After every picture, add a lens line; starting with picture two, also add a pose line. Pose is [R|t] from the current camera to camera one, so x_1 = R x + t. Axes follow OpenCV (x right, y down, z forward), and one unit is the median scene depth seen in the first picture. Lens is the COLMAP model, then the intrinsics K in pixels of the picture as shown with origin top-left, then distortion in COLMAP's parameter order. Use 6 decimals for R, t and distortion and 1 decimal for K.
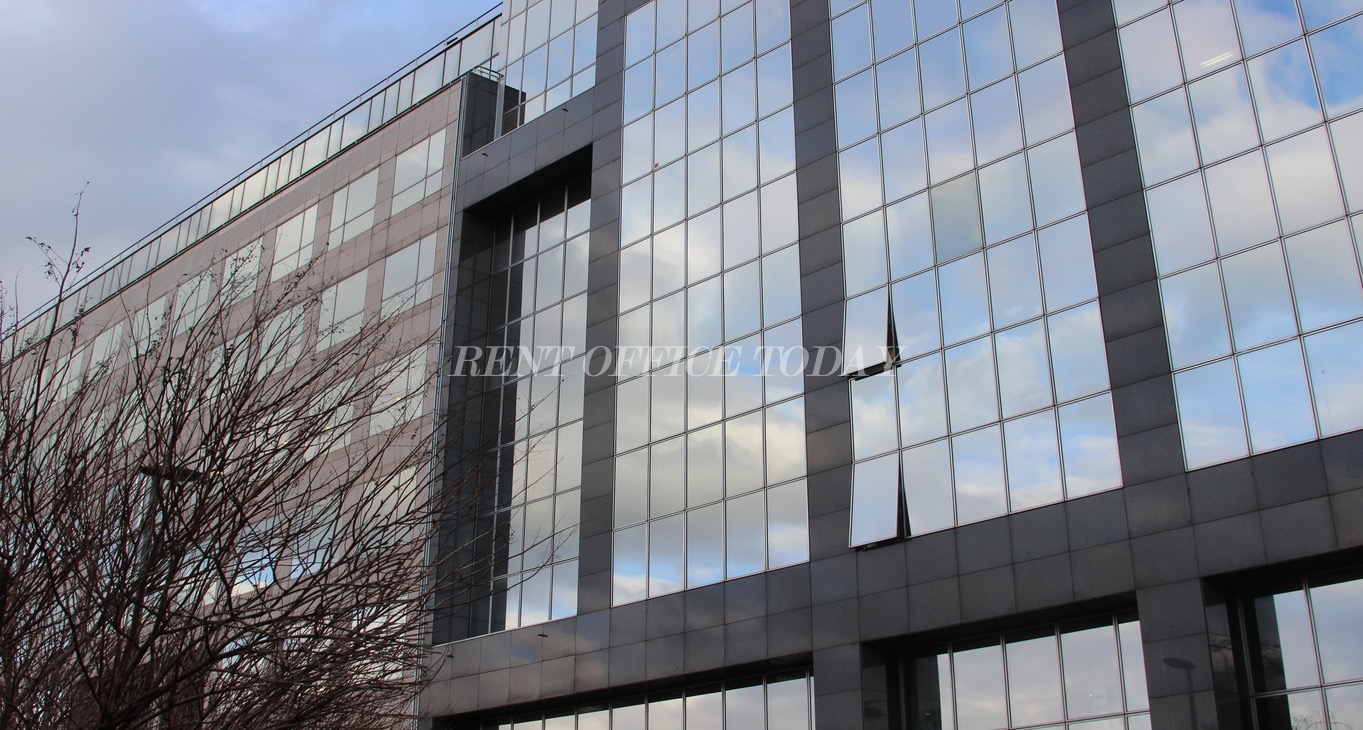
lens RADIAL K [[1407.2, 0, 681.5], [0, 1407.2, 365.0], [0, 0, 1]] dist [-0.162805, -0.001503]
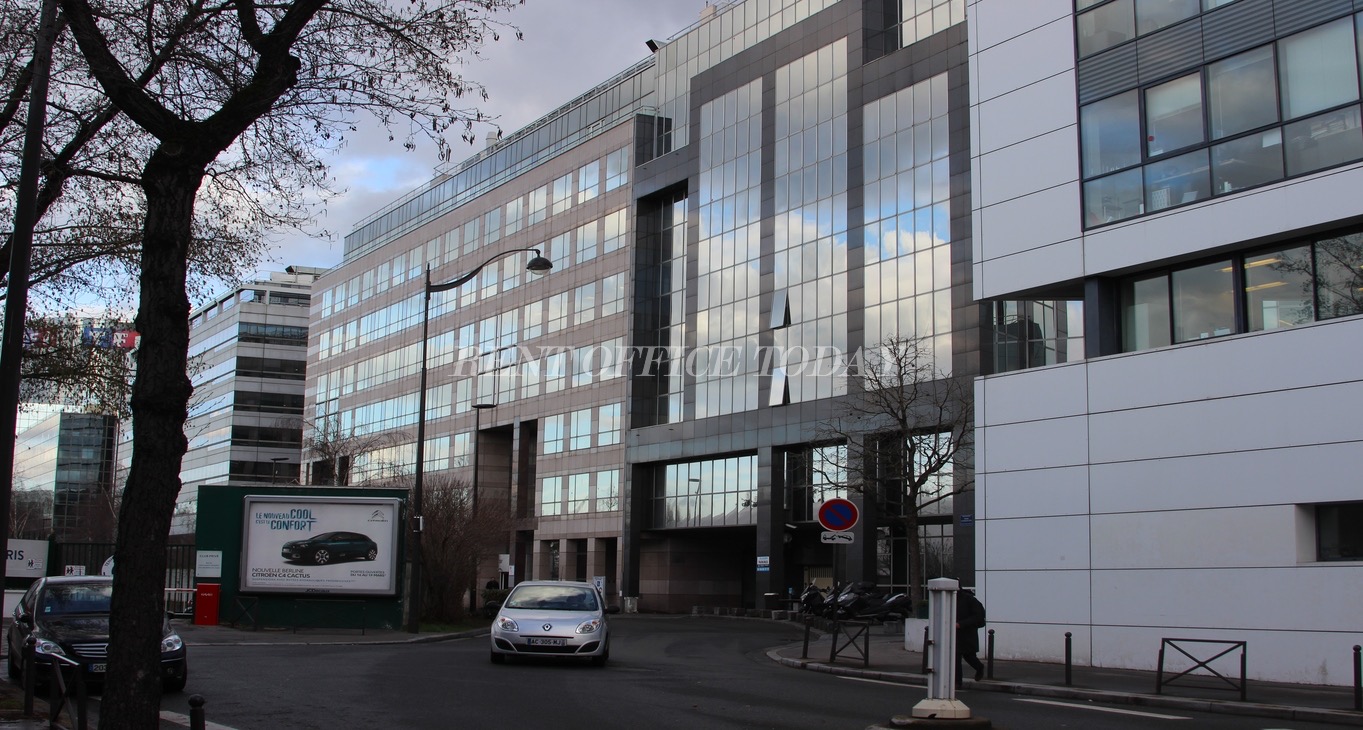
lens RADIAL K [[1407.2, 0, 681.5], [0, 1407.2, 365.0], [0, 0, 1]] dist [-0.162805, -0.001503]
pose [[0.962546, -0.026667, -0.269802, 0.485917], [0.093776, 0.966474, 0.239027, -0.405680], [0.254383, -0.255375, 0.932777, -0.970125]]
